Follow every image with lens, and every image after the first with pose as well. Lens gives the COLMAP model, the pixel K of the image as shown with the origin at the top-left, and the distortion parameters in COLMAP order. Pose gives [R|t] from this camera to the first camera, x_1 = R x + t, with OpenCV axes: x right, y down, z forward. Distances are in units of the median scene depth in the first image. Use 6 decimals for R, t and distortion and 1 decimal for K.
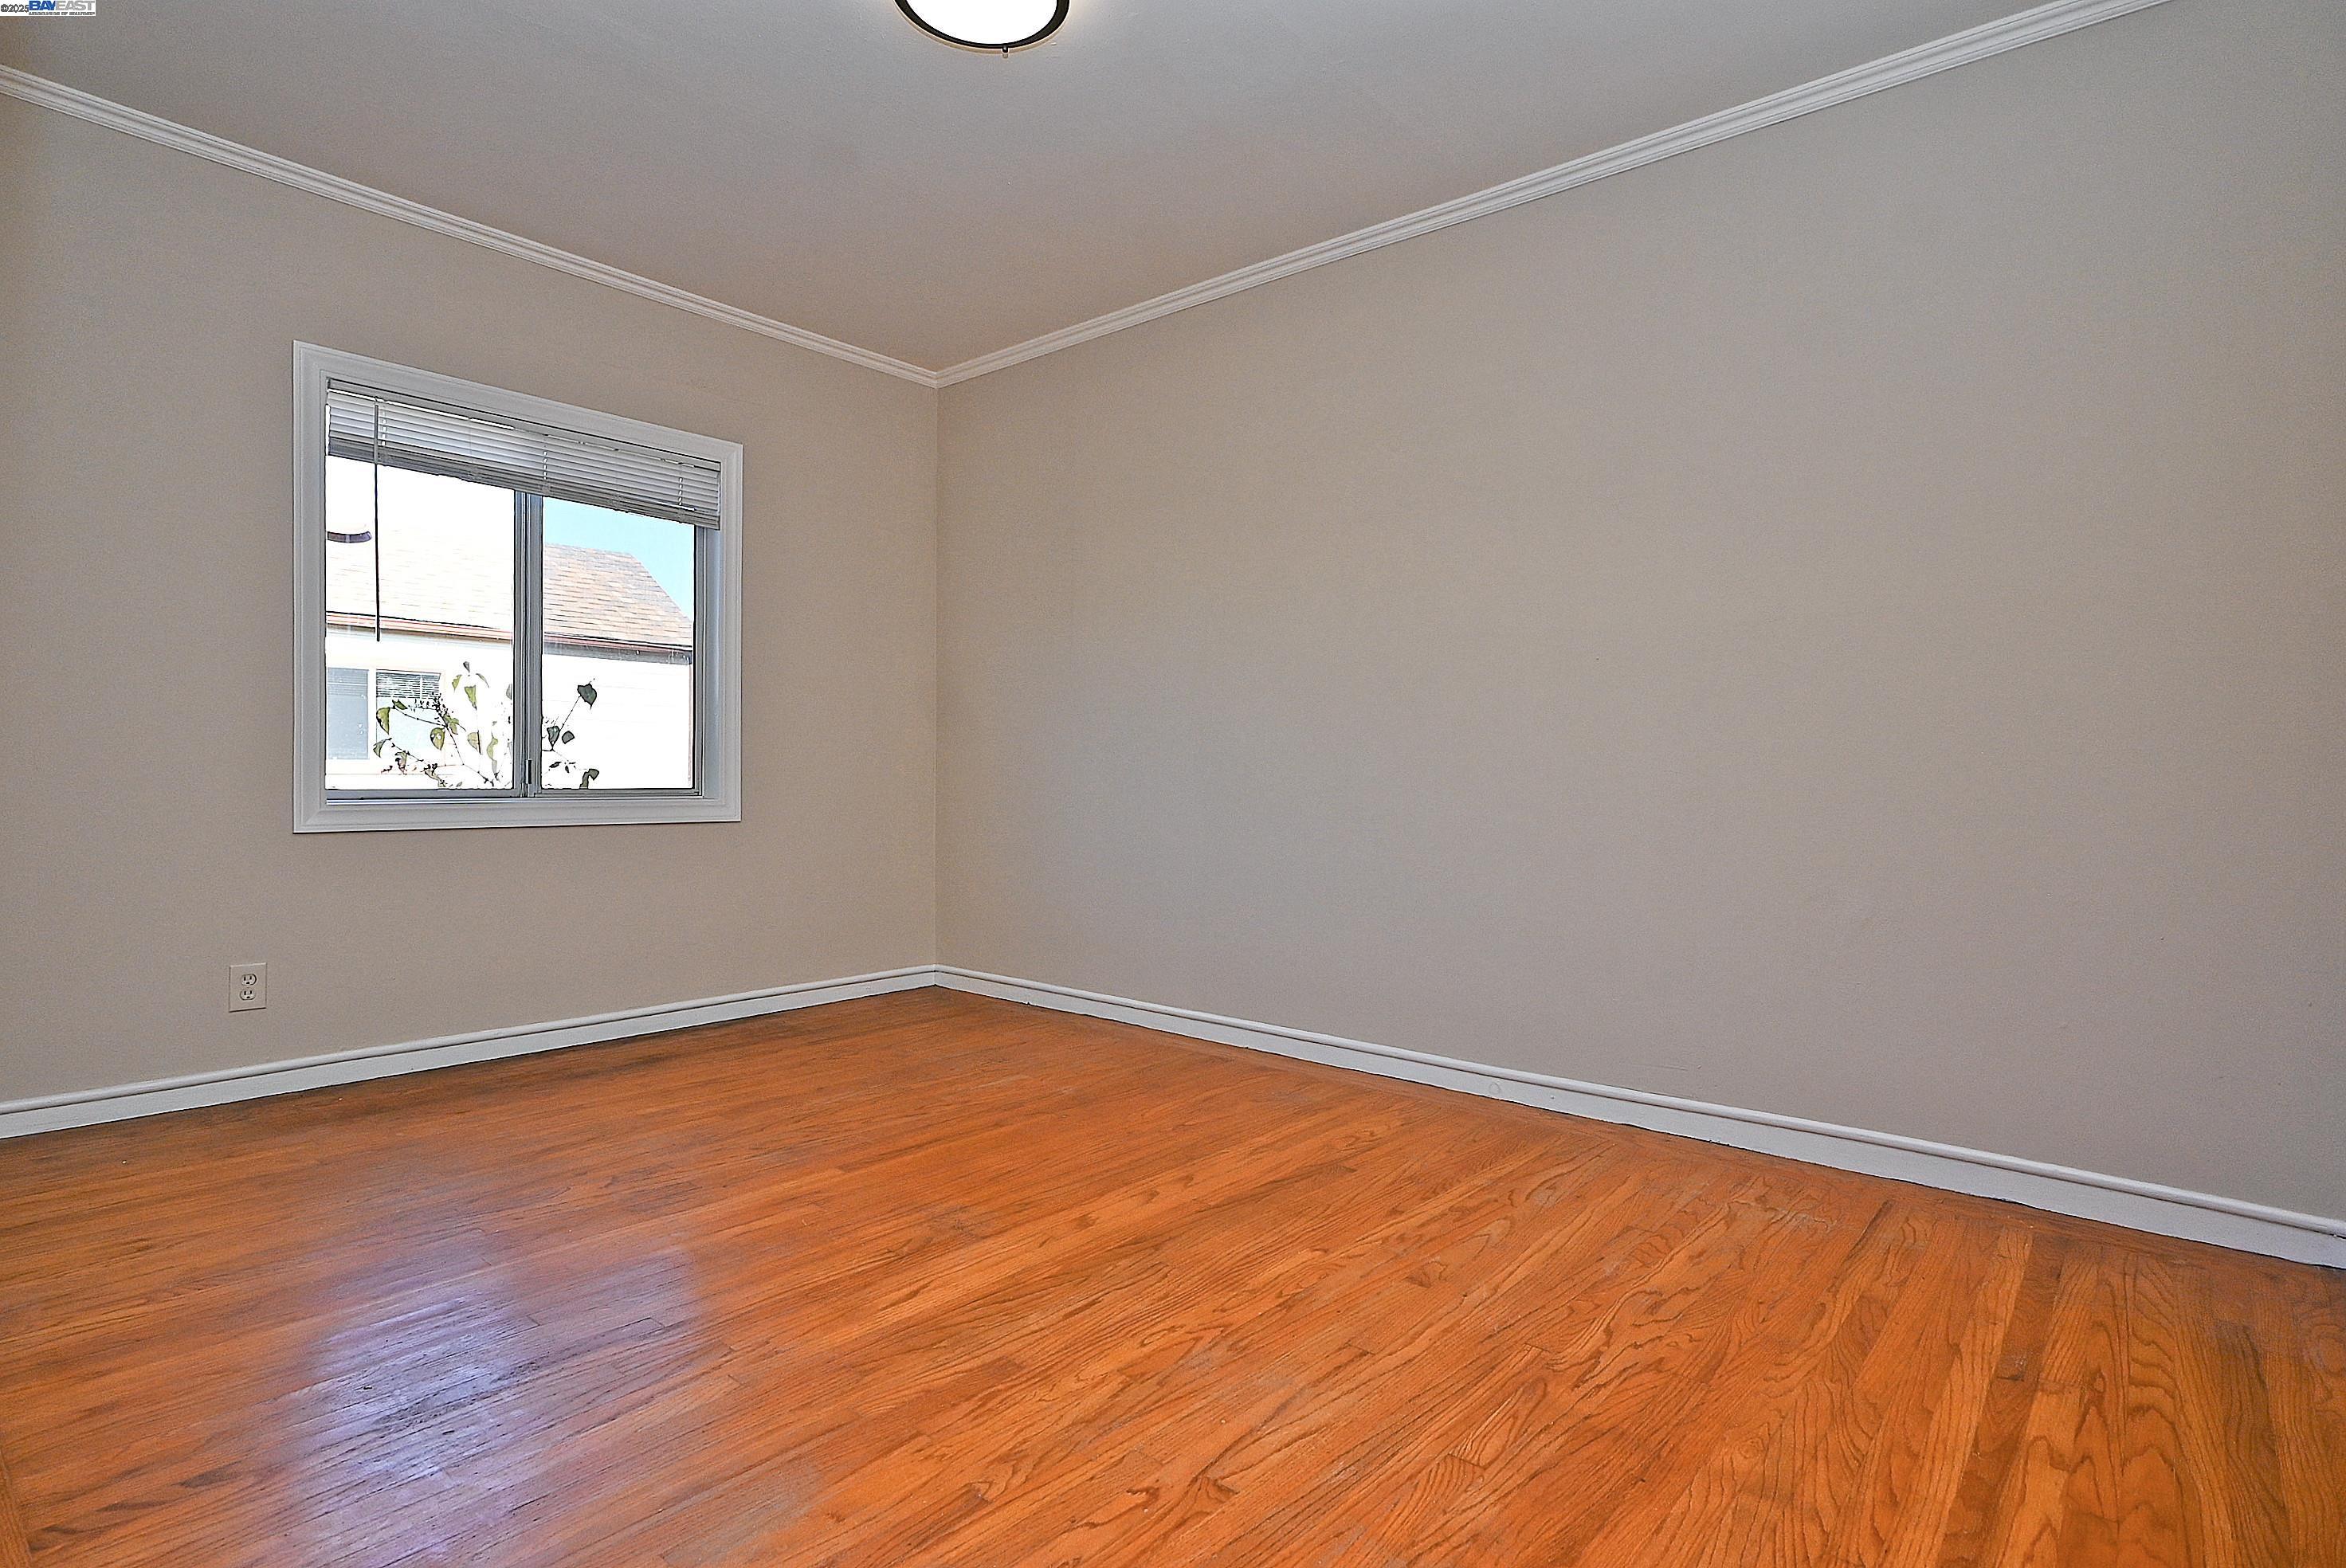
lens RADIAL K [[1176.3, 0, 1176.5], [0, 1176.3, 786.5], [0, 0, 1]] dist [-0.003543, 0.002601]
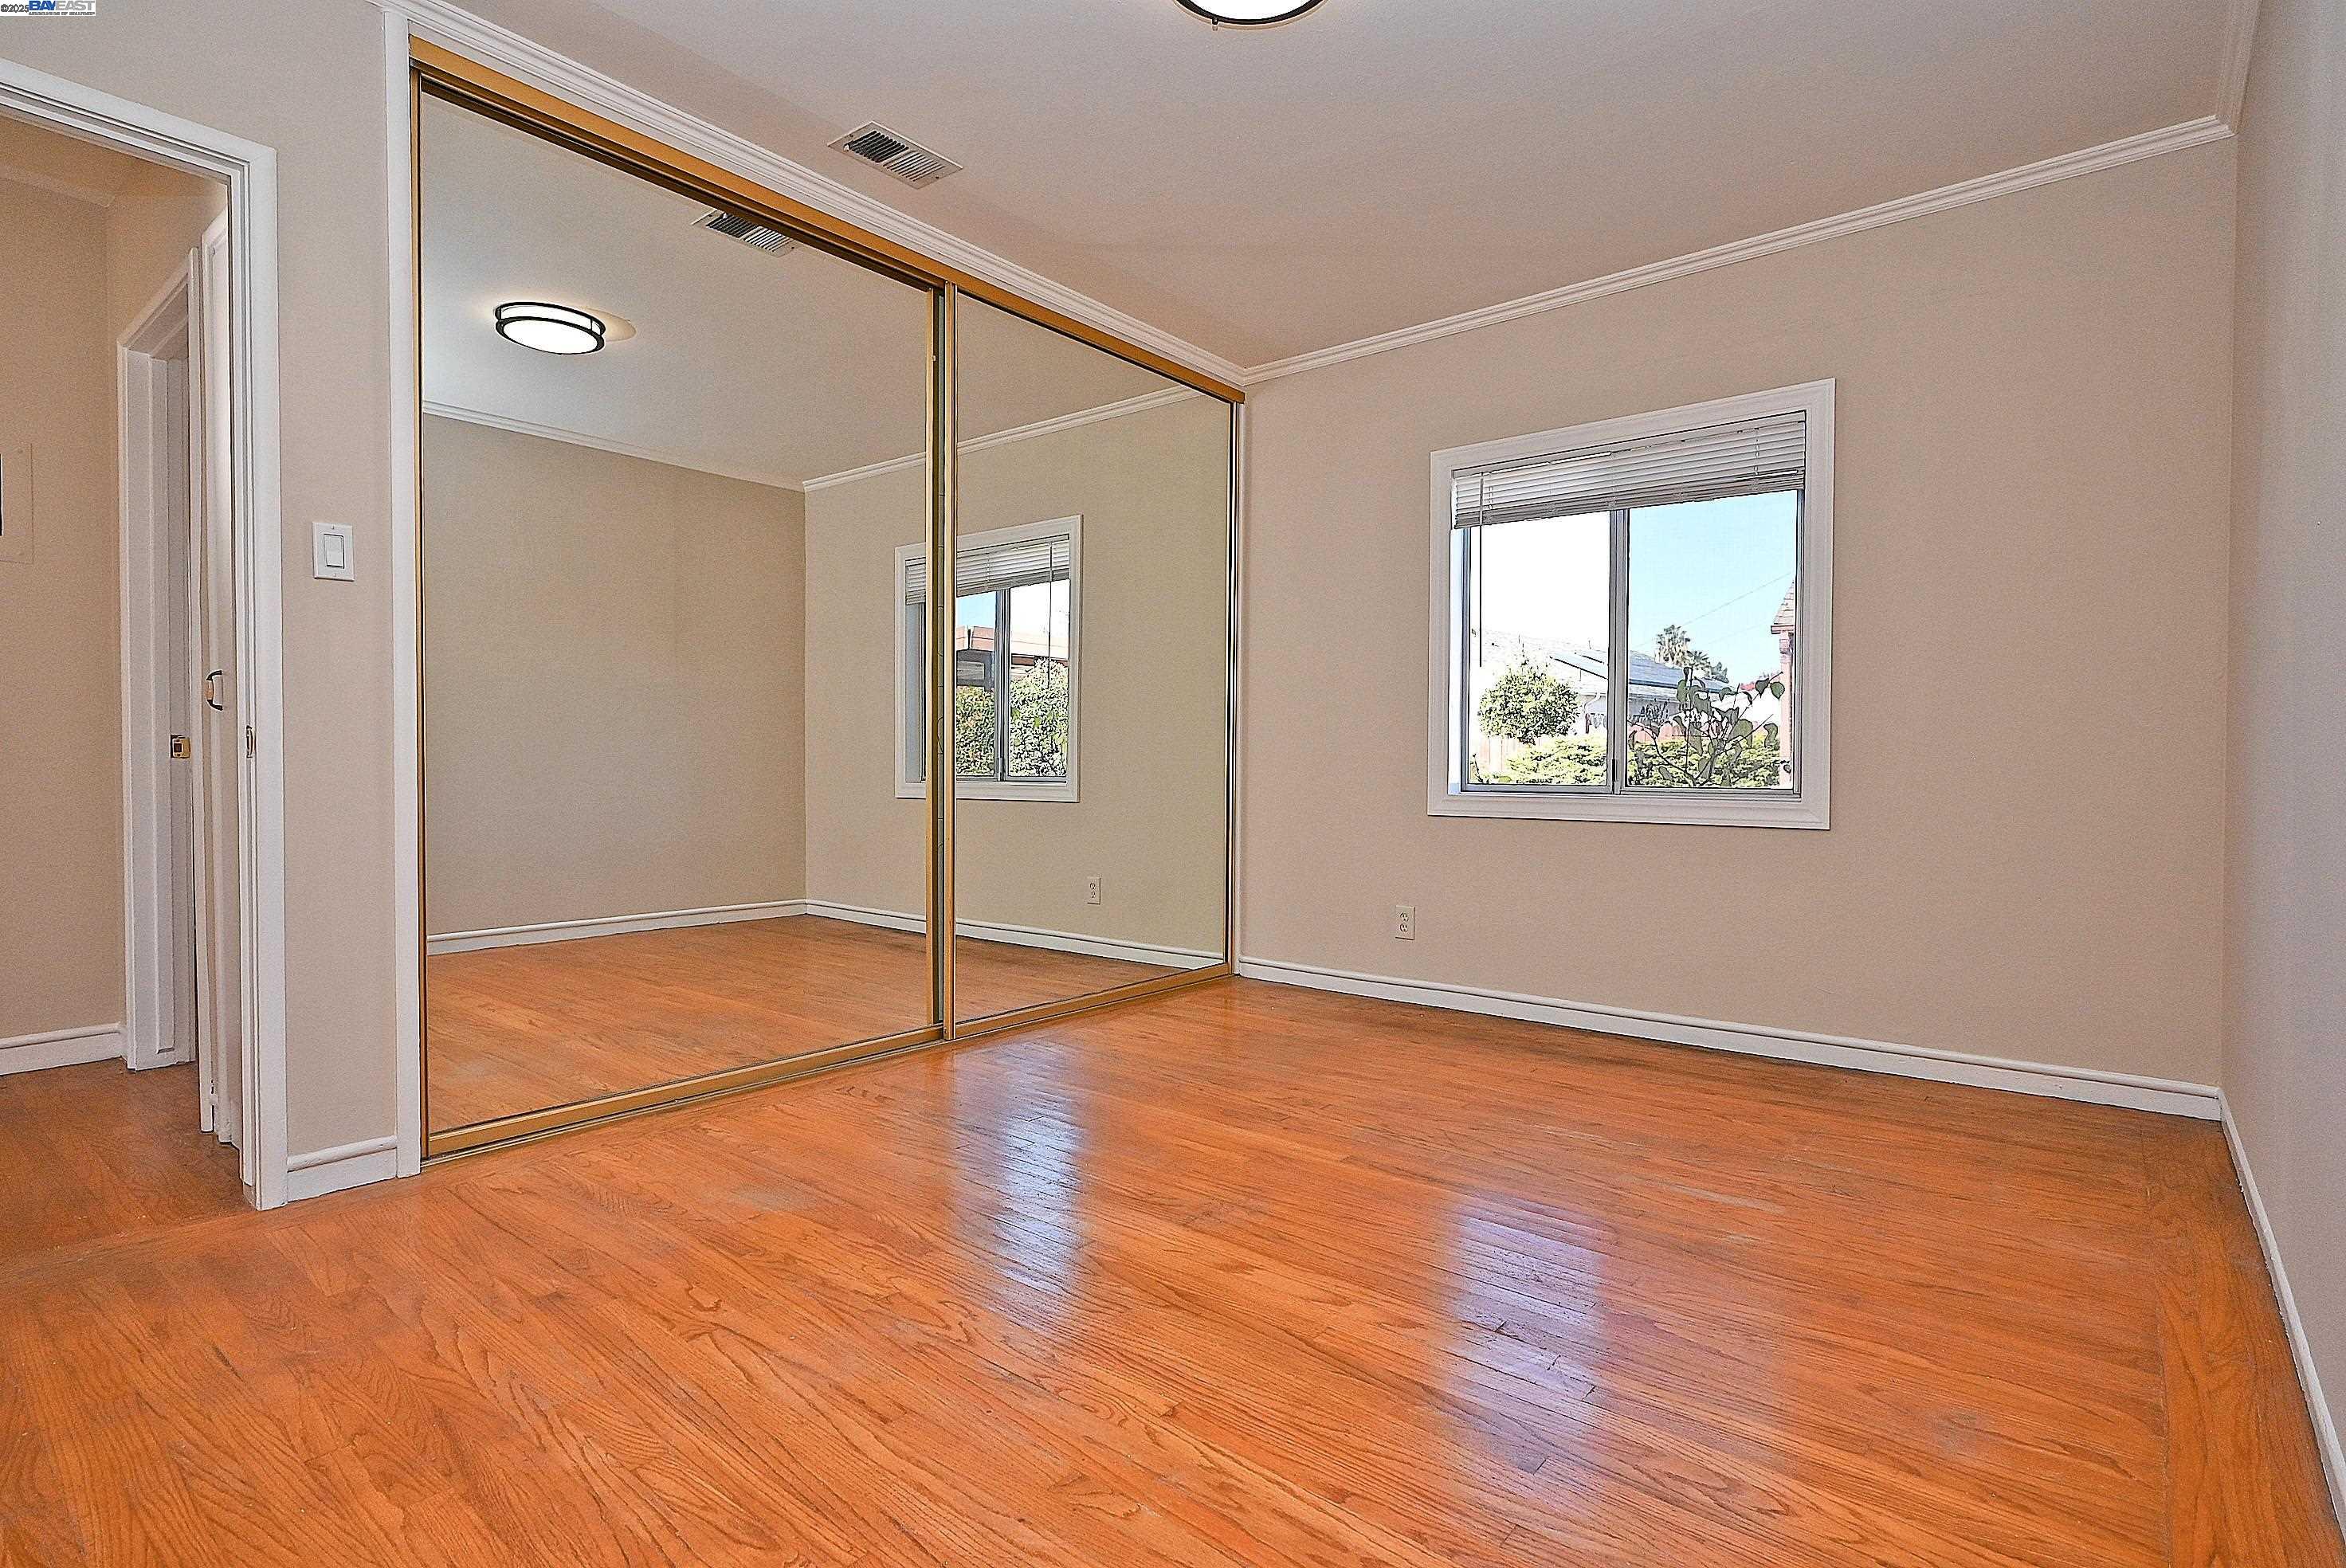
lens RADIAL K [[1167.7, 0, 1176.3], [0, 1167.7, 787.4], [0, 0, 1]] dist [-0.003254, 0.001312]
pose [[0.006972, 0.011296, -0.999912, 0.713717], [-0.013893, 0.999841, 0.011198, -0.004795], [0.999879, 0.013814, 0.007128, 0.832735]]
